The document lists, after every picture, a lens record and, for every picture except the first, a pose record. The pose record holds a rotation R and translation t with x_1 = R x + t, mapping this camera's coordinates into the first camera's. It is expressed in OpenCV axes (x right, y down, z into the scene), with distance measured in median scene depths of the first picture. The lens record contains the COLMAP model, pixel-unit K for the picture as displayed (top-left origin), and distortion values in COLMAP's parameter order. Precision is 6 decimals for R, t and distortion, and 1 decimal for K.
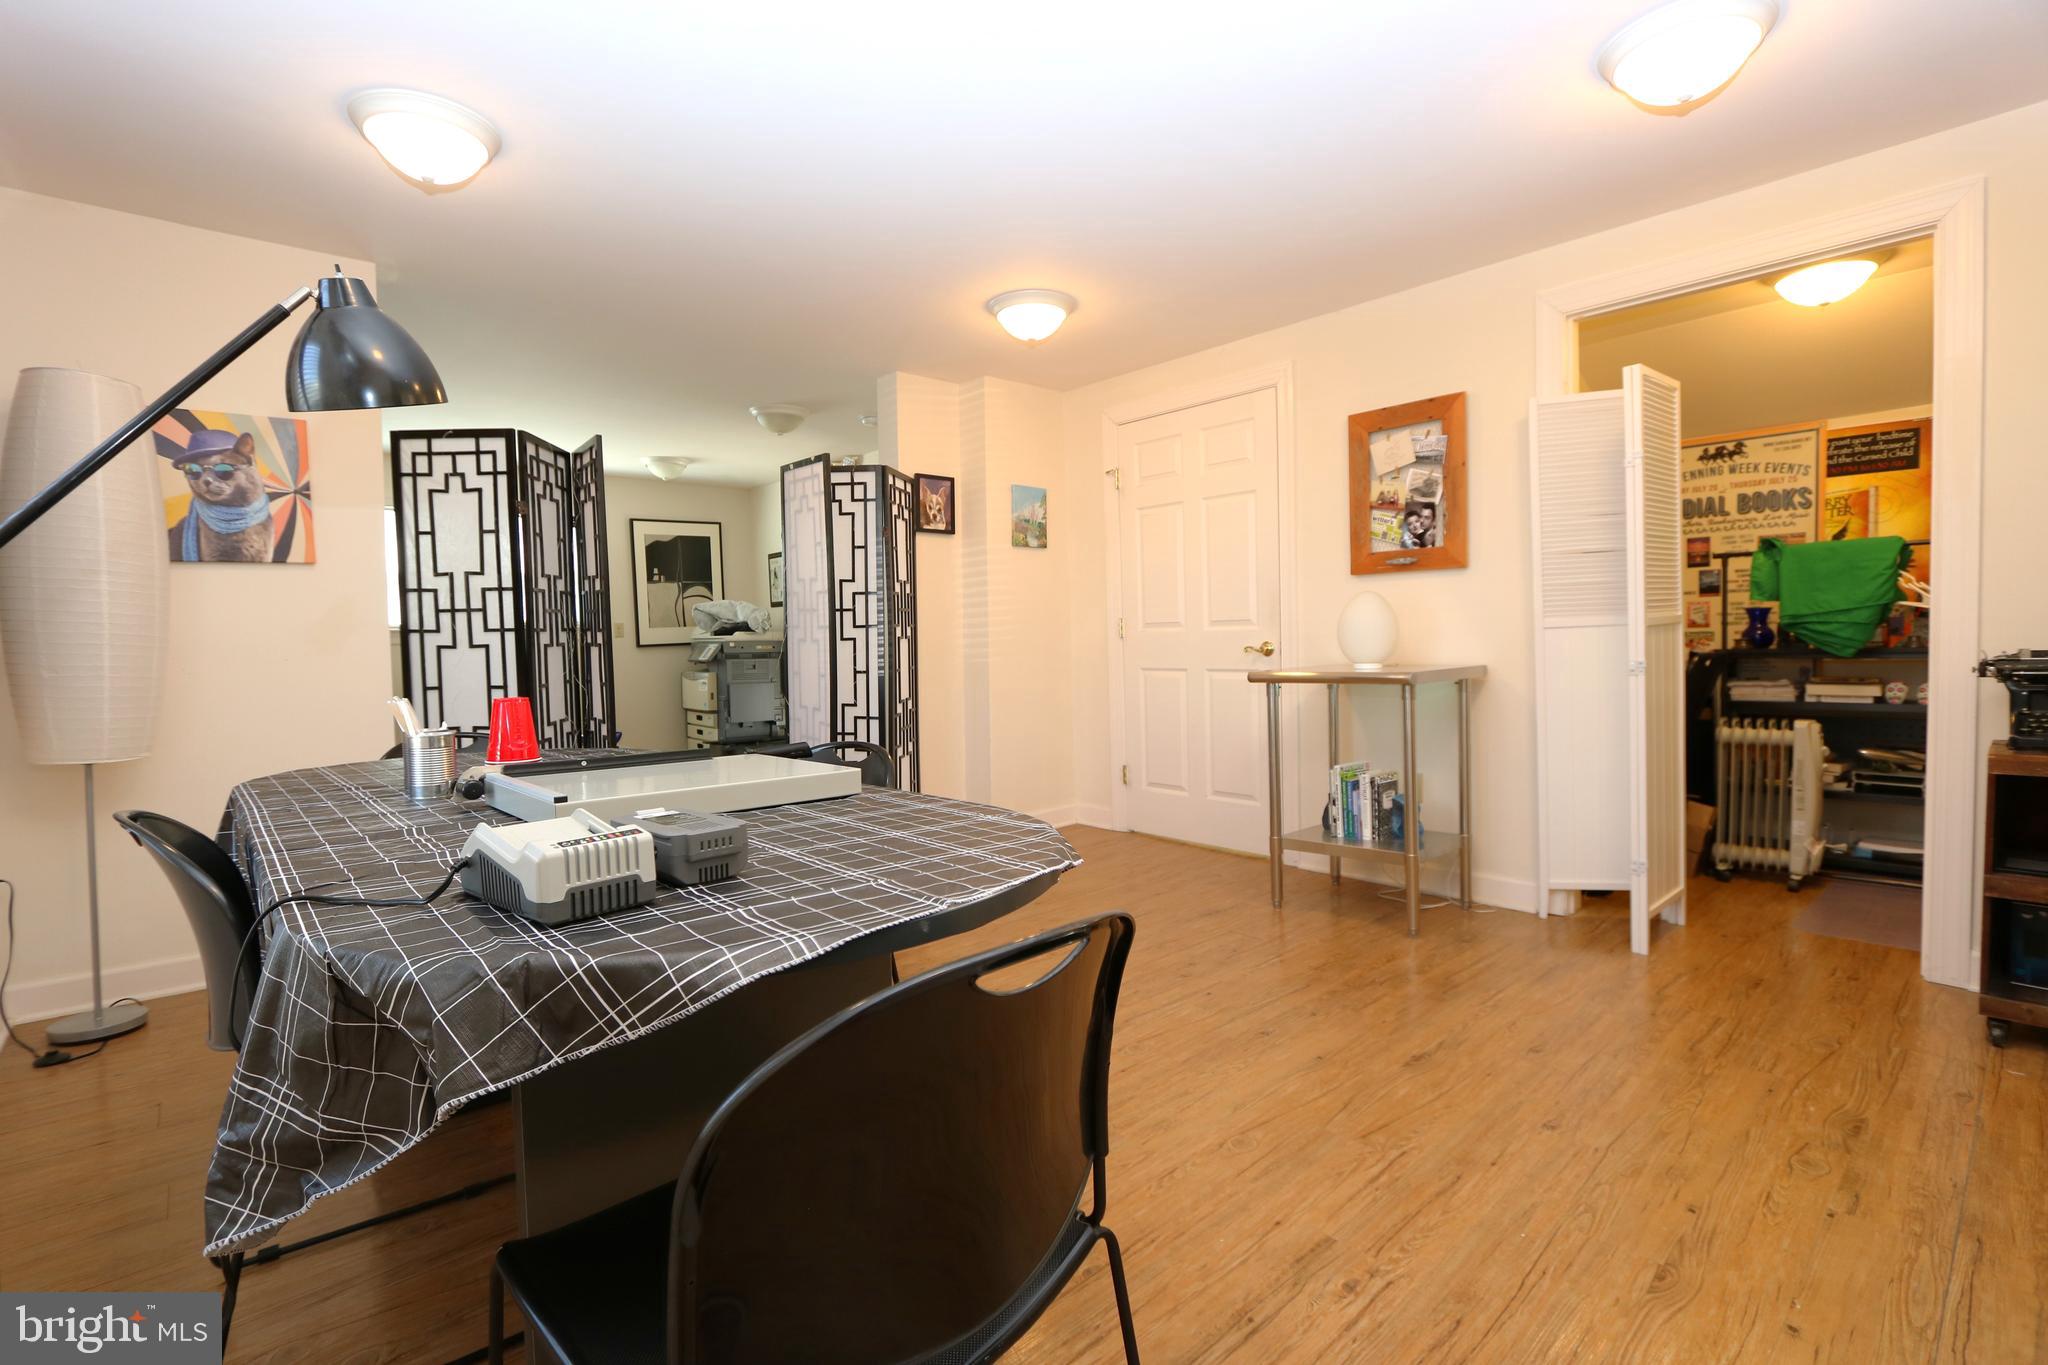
lens RADIAL K [[939.1, 0, 997.8], [0, 939.1, 678.7], [0, 0, 1]] dist [-0.010082, 0.000042]
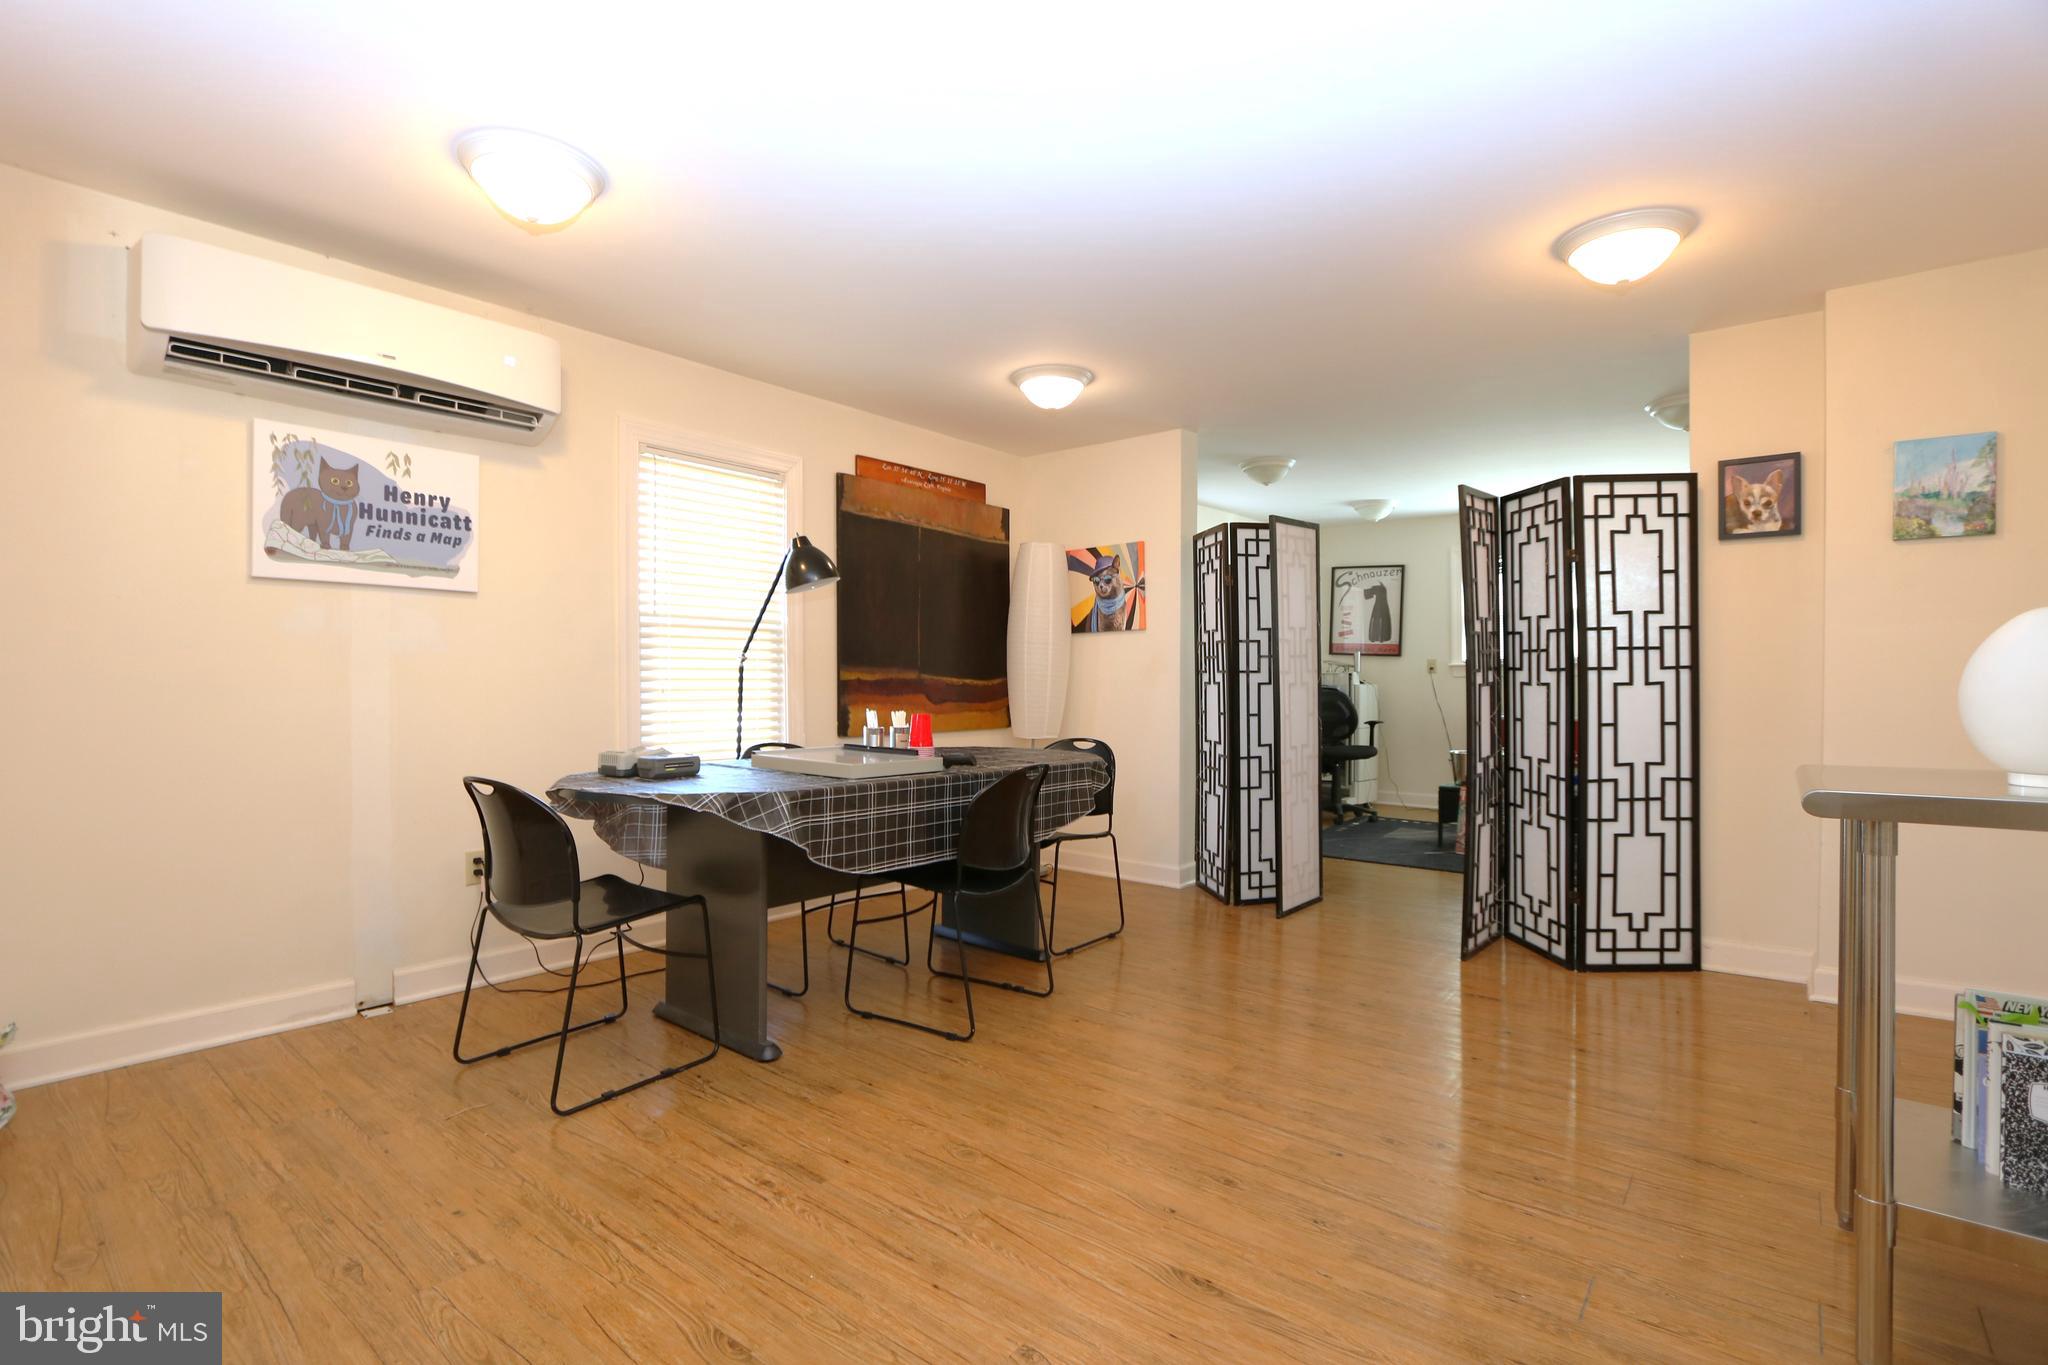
lens RADIAL K [[939.1, 0, 997.8], [0, 939.1, 678.7], [0, 0, 1]] dist [-0.010082, 0.000042]
pose [[0.155052, 0.017058, -0.987759, 0.598819], [-0.050768, 0.998667, 0.009278, -0.030965], [0.986601, 0.048708, 0.155712, 0.376416]]
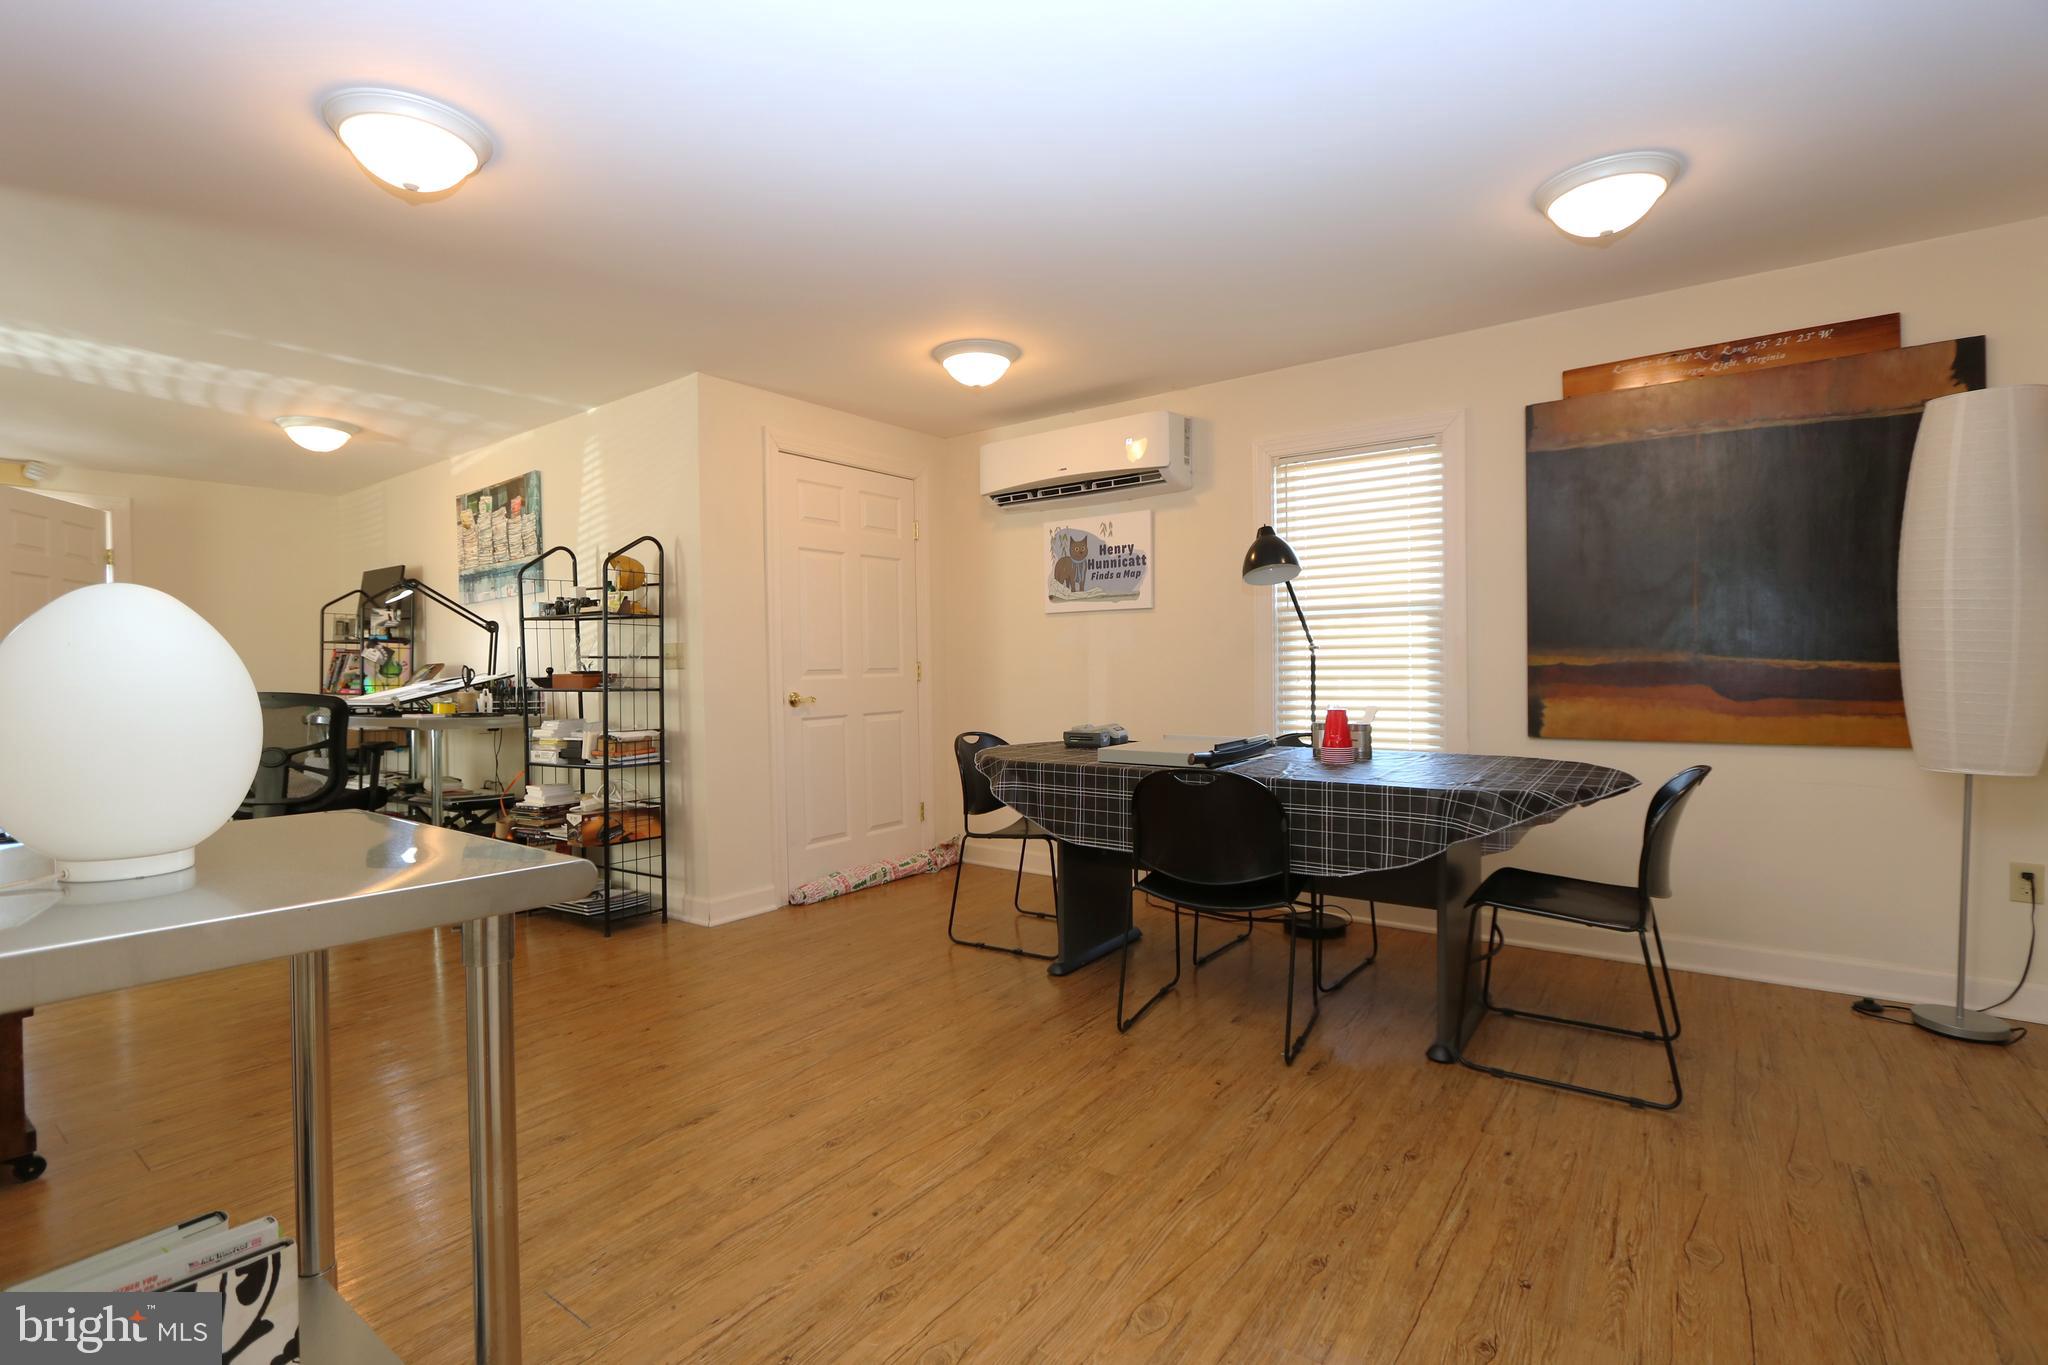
lens RADIAL K [[934.4, 0, 1024.0], [0, 934.4, 682.5], [0, 0, 1]] dist [-0.001822, -0.000029]
pose [[-0.973280, 0.039192, -0.226253, 0.165778], [0.024190, 0.997344, 0.068702, -0.064224], [0.228344, 0.061394, -0.971643, 1.072630]]
